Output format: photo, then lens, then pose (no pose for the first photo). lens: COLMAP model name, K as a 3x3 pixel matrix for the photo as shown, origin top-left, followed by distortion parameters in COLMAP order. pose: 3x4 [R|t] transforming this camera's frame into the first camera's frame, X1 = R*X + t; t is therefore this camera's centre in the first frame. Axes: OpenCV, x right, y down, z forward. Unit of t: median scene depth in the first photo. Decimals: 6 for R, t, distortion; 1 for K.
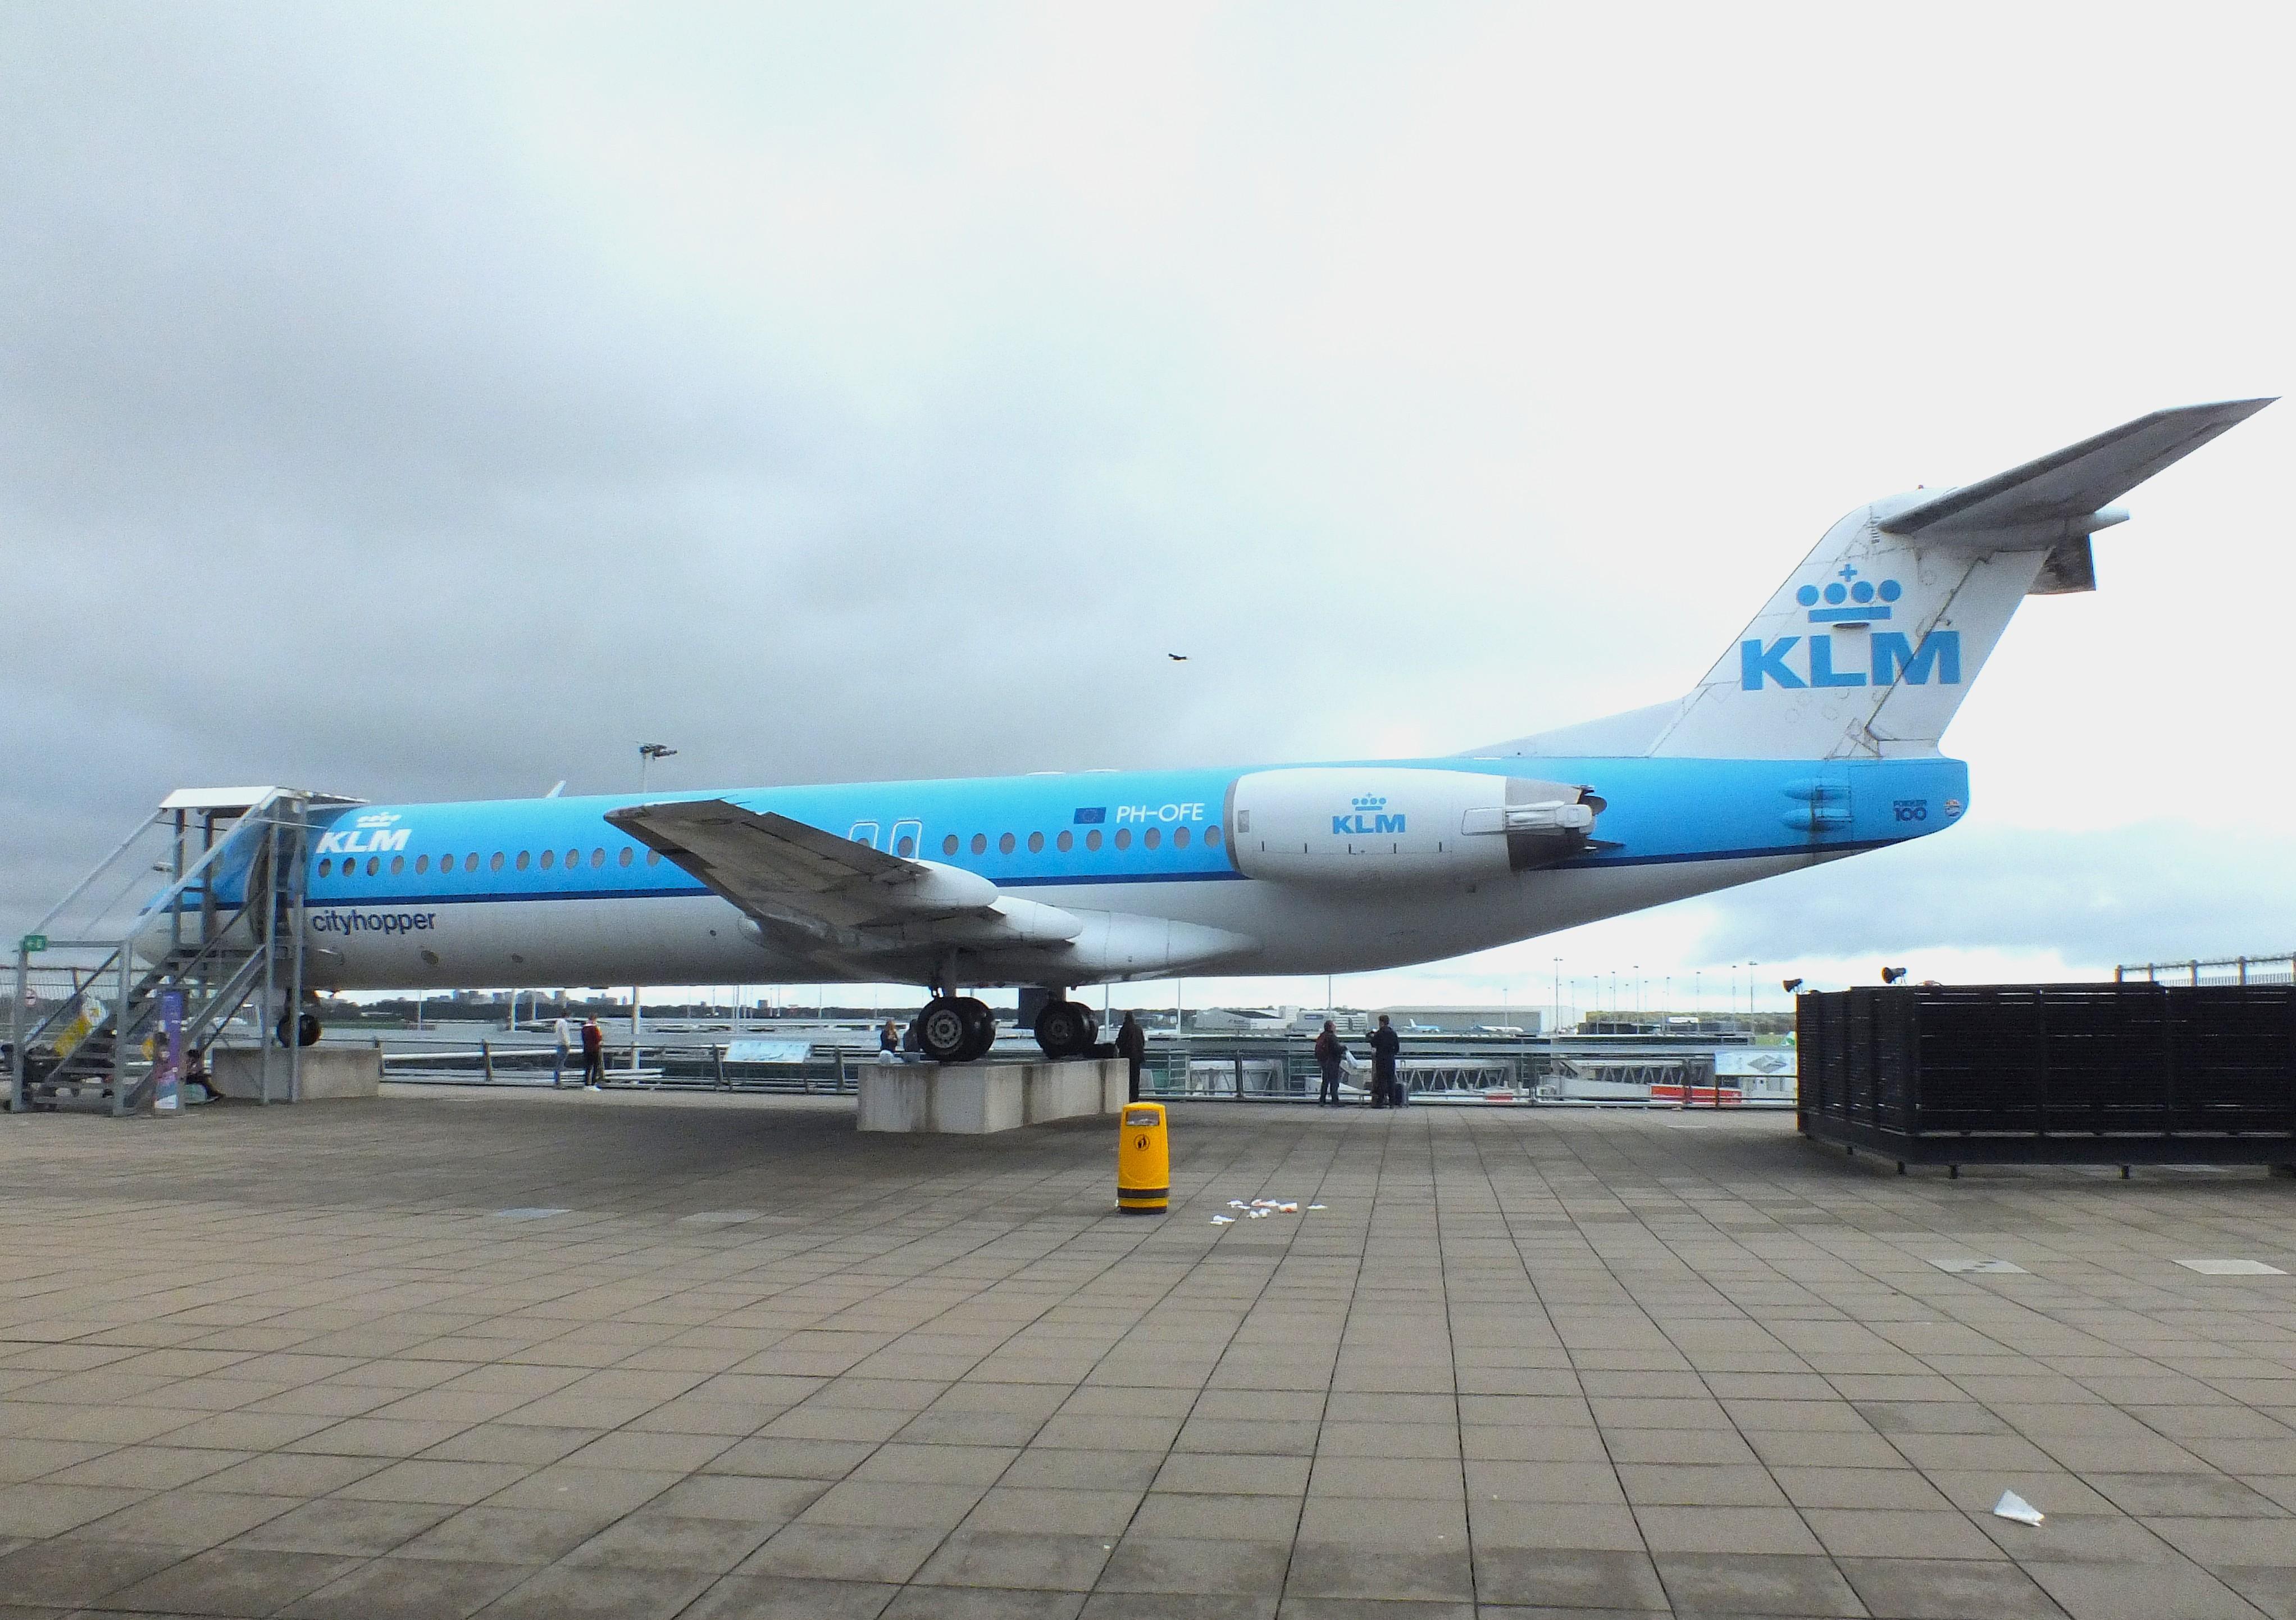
lens RADIAL K [[1786.5, 0, 1150.9], [0, 1786.5, 686.9], [0, 0, 1]] dist [-0.030355, 0.002163]
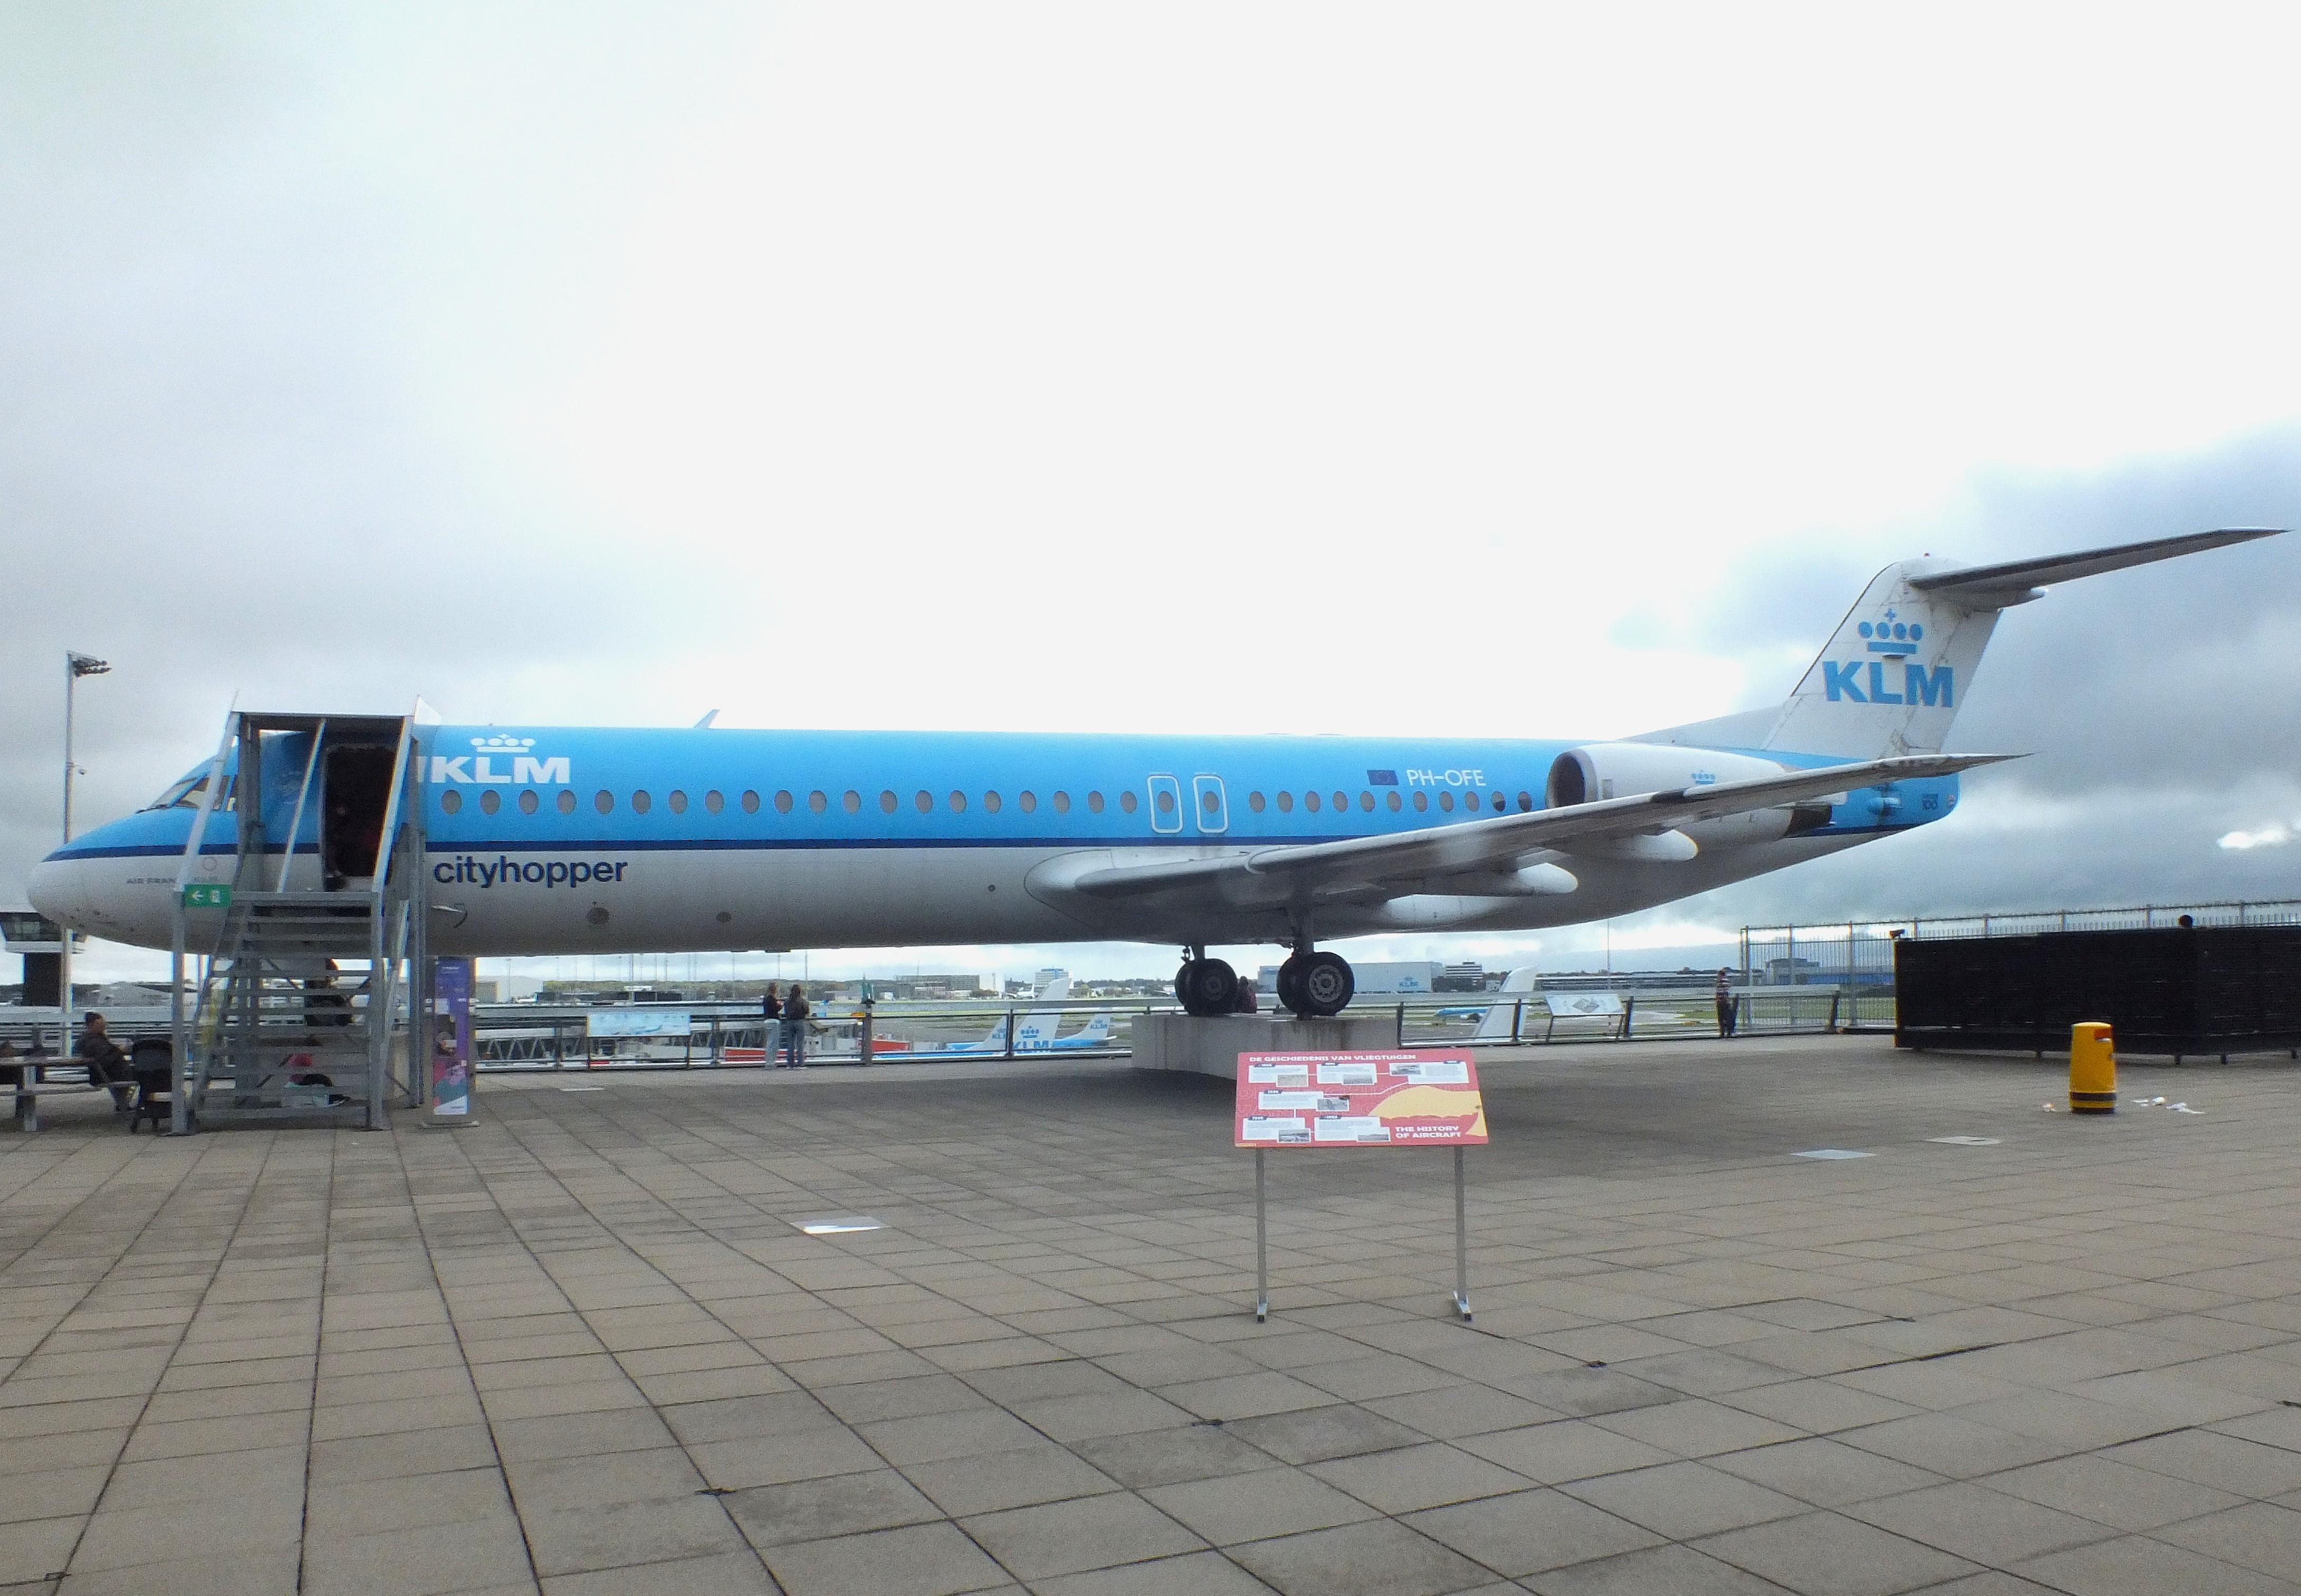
lens RADIAL K [[1704.6, 0, 1150.5], [0, 1704.6, 798.0], [0, 0, 1]] dist [-0.022463, 0.004036]
pose [[0.838629, 0.036777, 0.543460, -0.713001], [-0.076897, 0.995719, 0.051280, 0.045185], [-0.539248, -0.084795, 0.837867, 0.249694]]
